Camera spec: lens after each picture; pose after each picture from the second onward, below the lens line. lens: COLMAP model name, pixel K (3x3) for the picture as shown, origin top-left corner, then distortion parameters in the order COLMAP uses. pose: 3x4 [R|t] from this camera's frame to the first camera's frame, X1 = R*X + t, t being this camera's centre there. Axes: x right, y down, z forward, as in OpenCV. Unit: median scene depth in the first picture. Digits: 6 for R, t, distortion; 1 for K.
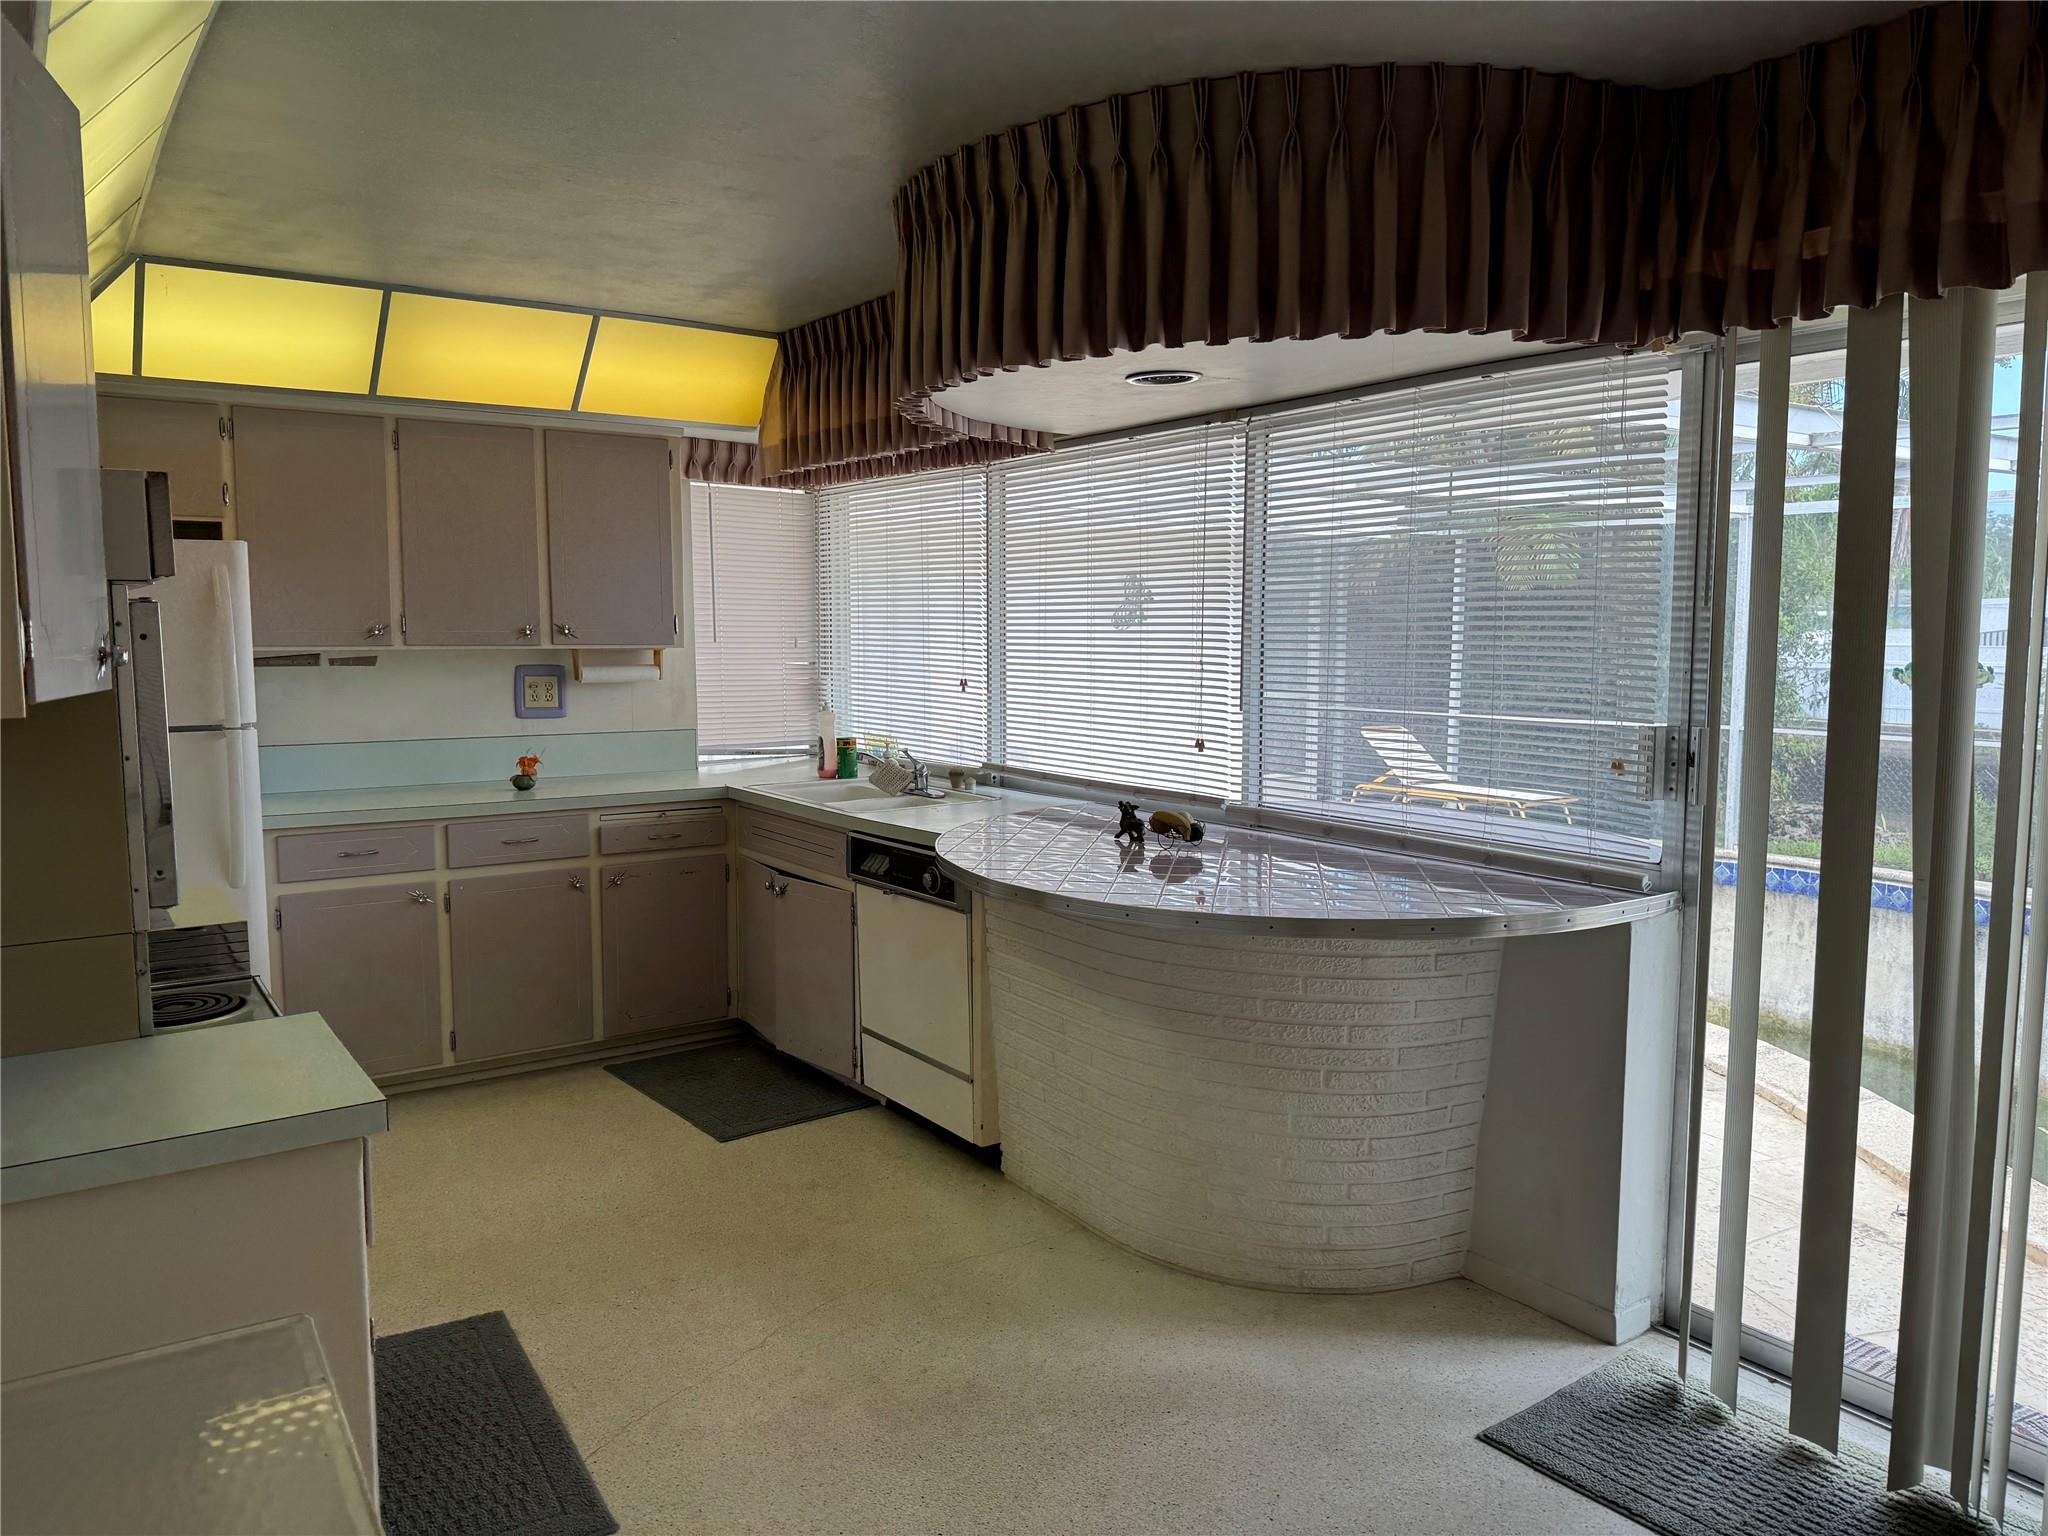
lens RADIAL K [[1430.5, 0, 1011.8], [0, 1430.5, 748.4], [0, 0, 1]] dist [0.129022, -0.213801]
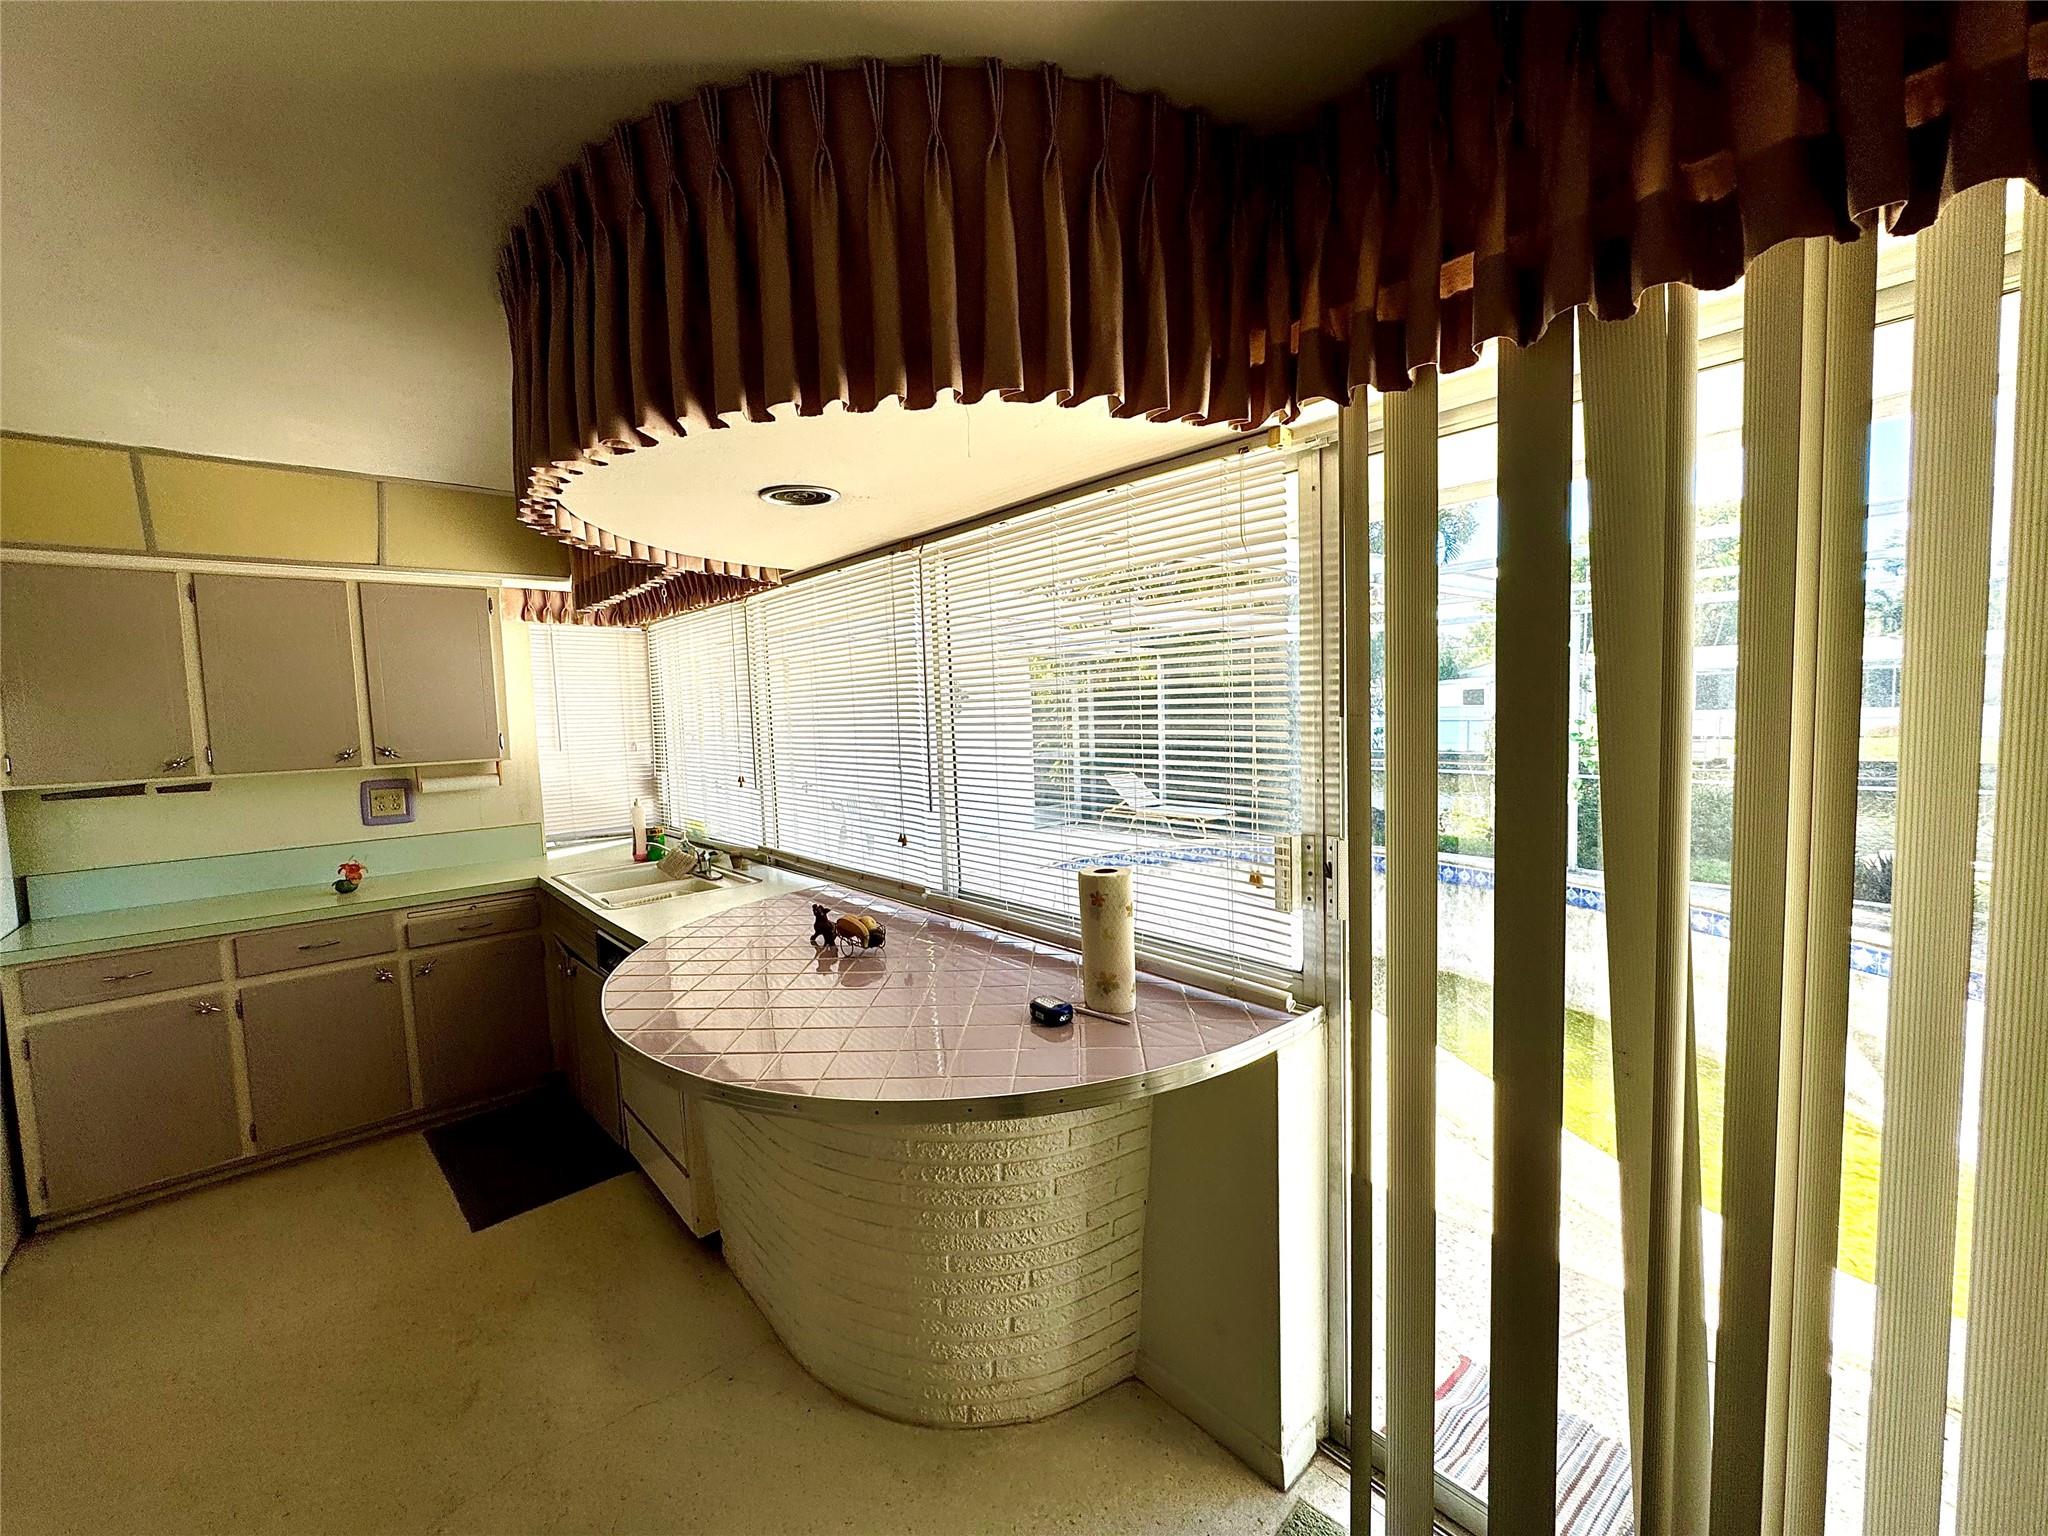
lens RADIAL K [[821.8, 0, 1010.9], [0, 821.8, 763.3], [0, 0, 1]] dist [0.000104, 0.000269]
pose [[0.993928, -0.044693, 0.100545, 0.175286], [0.046533, 0.998788, -0.016033, -0.054109], [-0.099706, 0.020615, 0.994803, 0.407093]]
